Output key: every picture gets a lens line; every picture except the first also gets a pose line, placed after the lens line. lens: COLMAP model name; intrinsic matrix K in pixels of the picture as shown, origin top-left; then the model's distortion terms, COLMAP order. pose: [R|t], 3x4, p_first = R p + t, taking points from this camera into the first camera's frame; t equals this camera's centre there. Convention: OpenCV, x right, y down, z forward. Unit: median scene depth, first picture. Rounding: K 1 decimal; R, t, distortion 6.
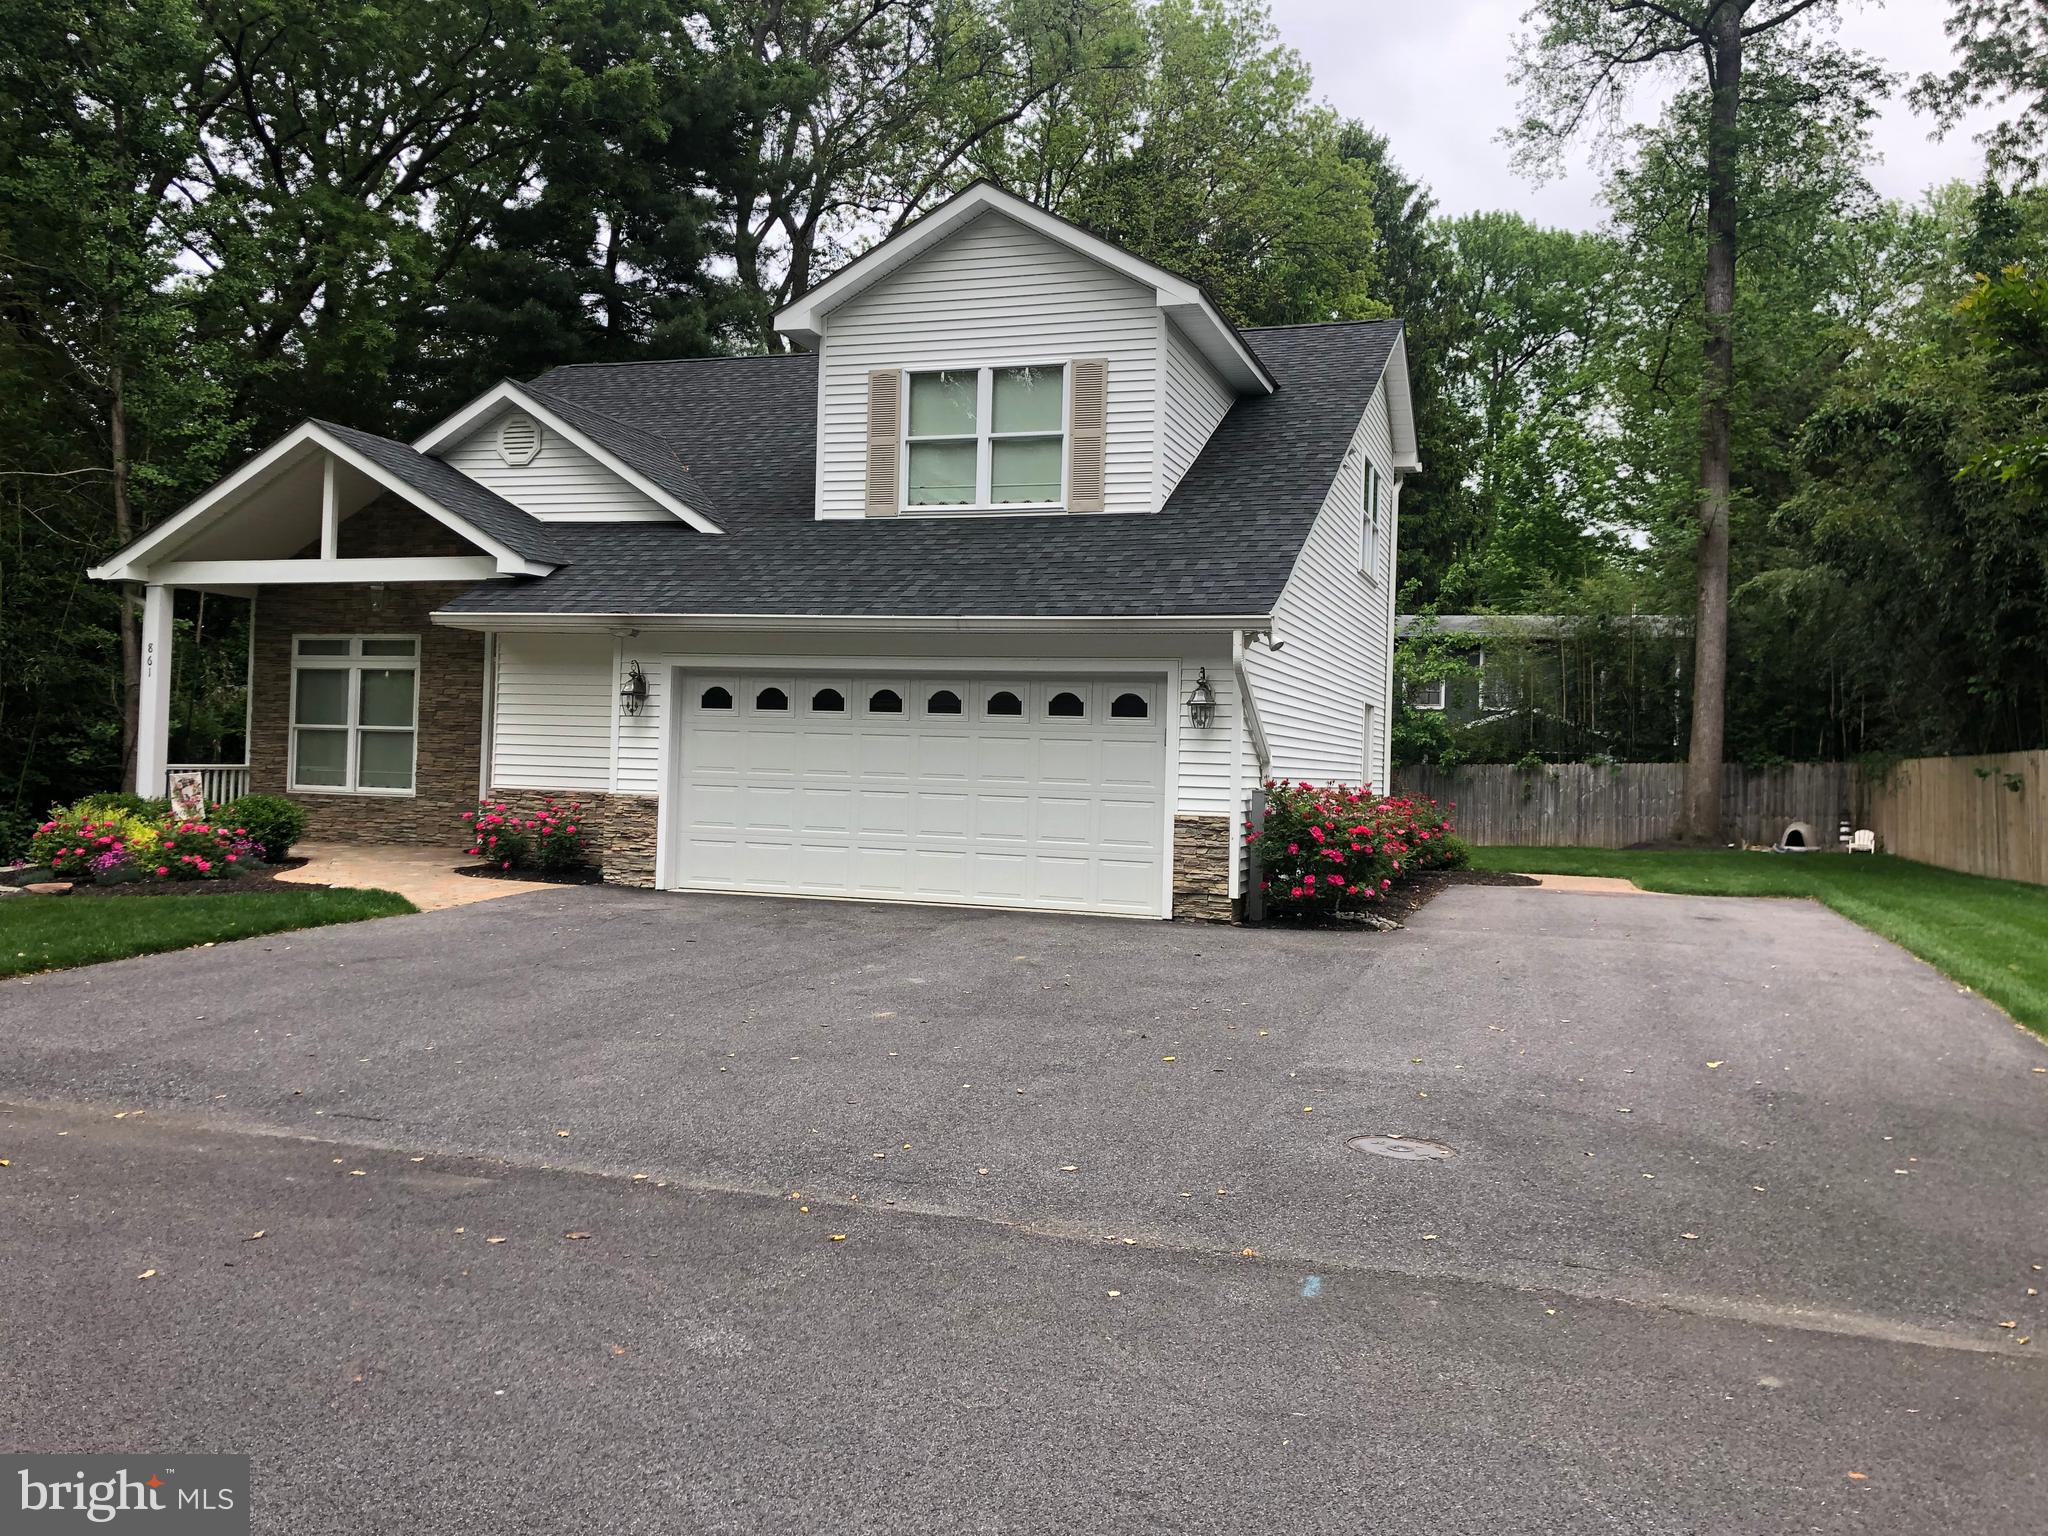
lens RADIAL K [[1652.5, 0, 1024.0], [0, 1652.5, 768.0], [0, 0, 1]] dist [0.054985, -0.008178]
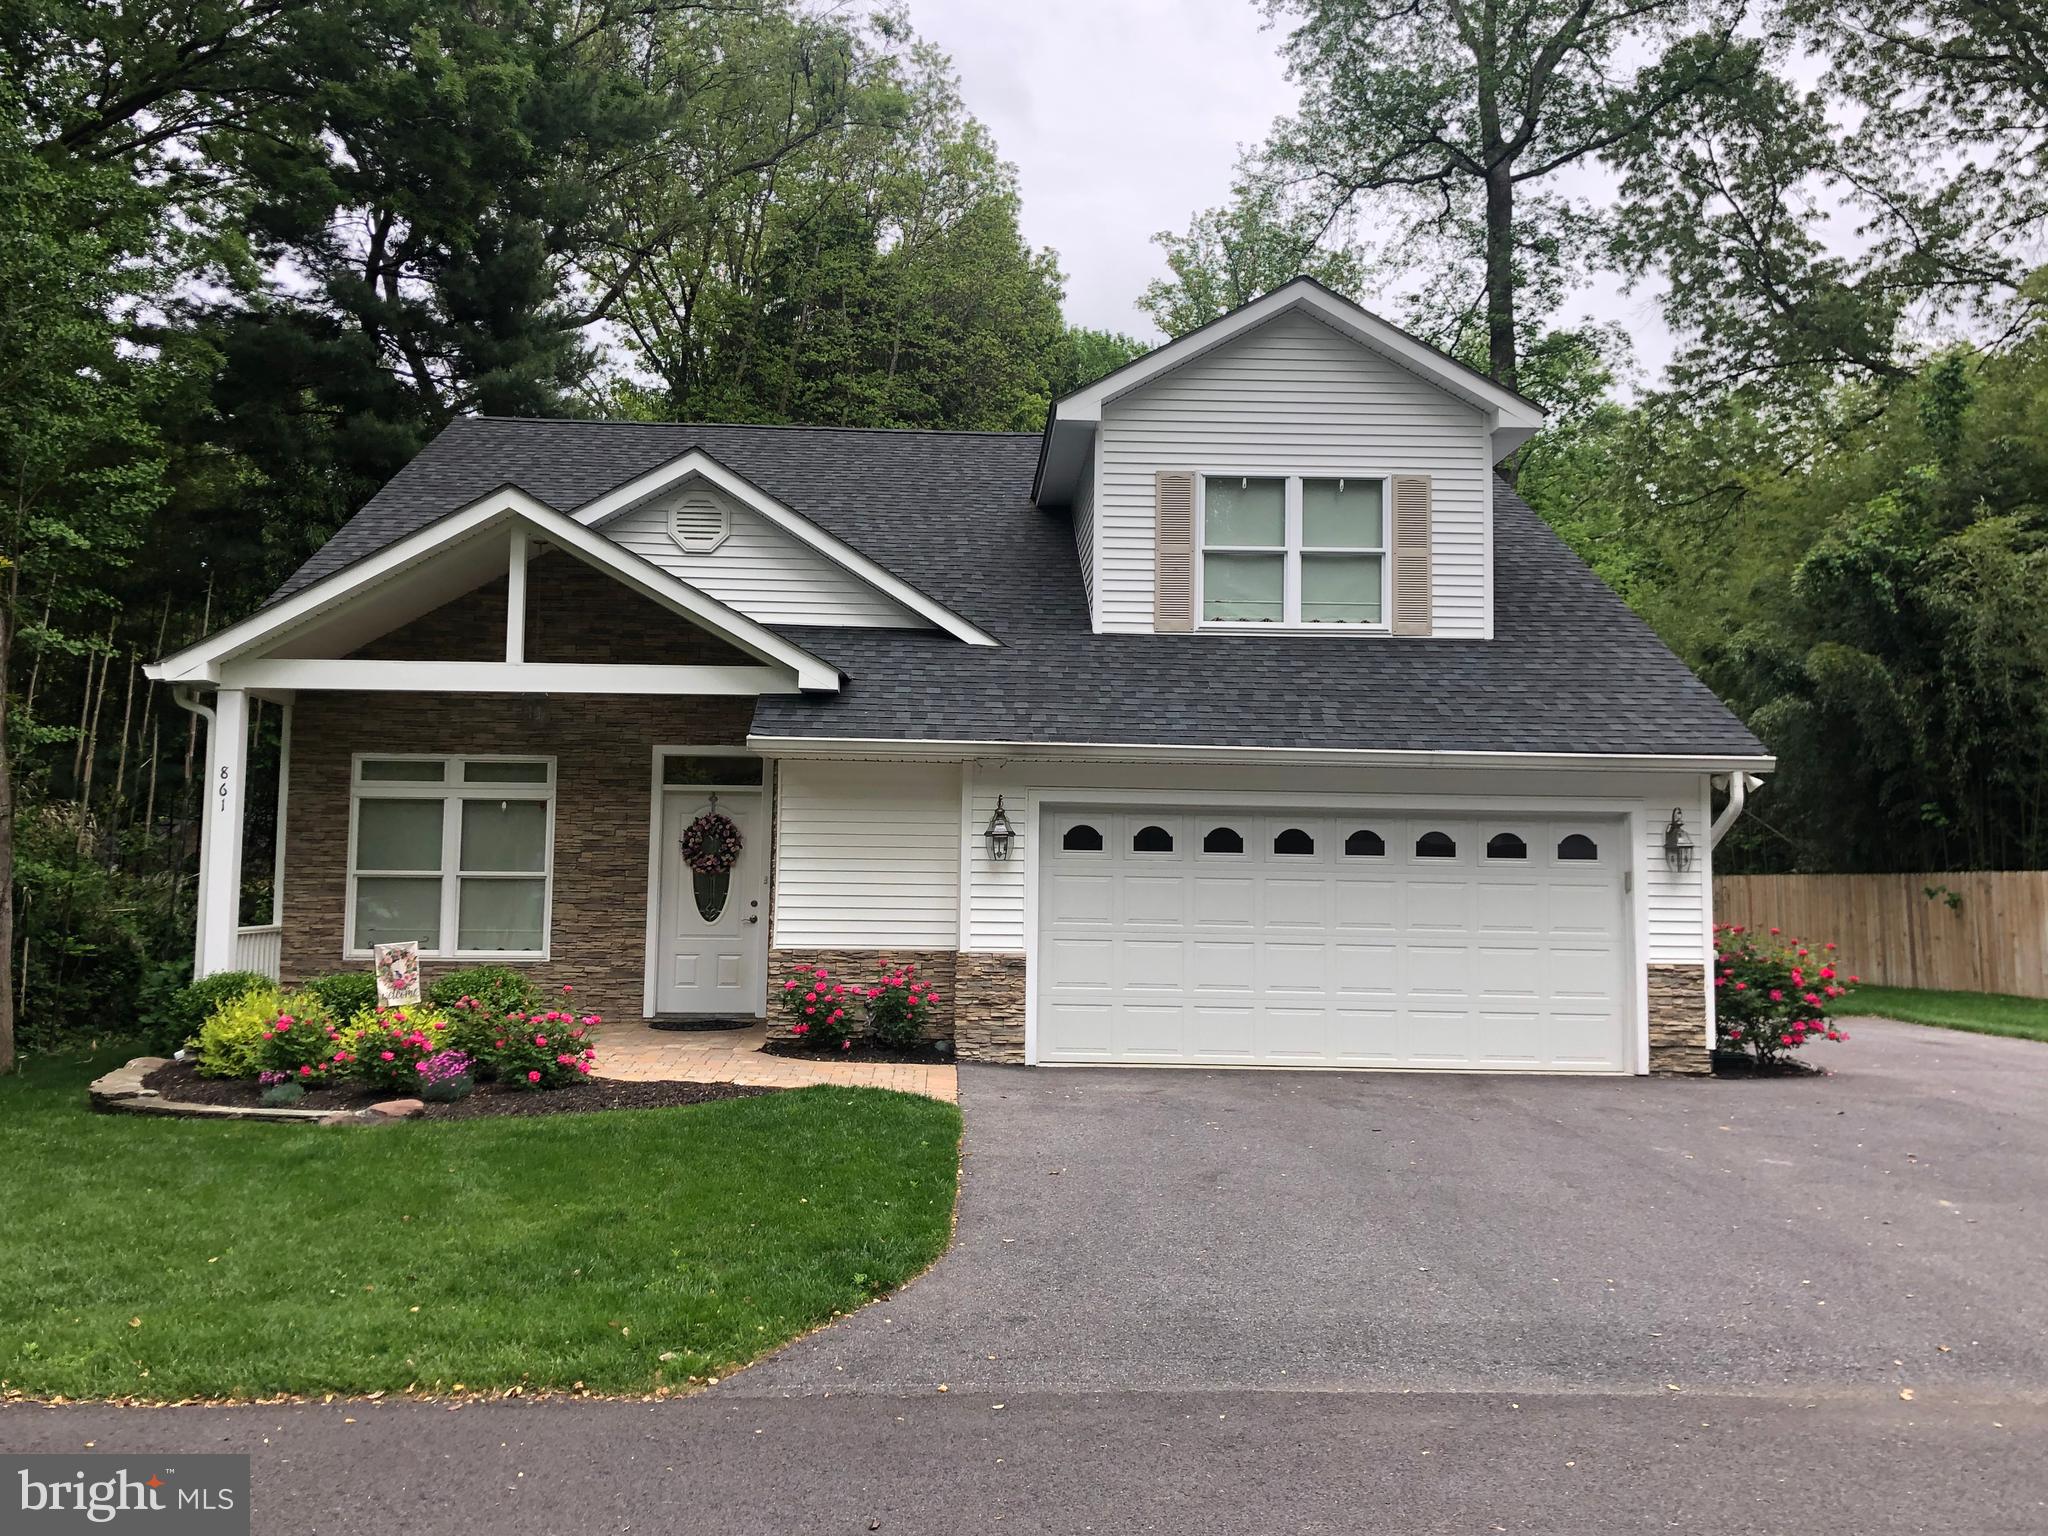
lens RADIAL K [[1841.9, 0, 1024.0], [0, 1841.9, 768.0], [0, 0, 1]] dist [0.102179, -0.003065]
pose [[0.934651, 0.007196, 0.355493, -0.528327], [0.013975, 0.998279, -0.056951, -0.023216], [-0.355291, 0.058198, 0.932942, 0.103418]]
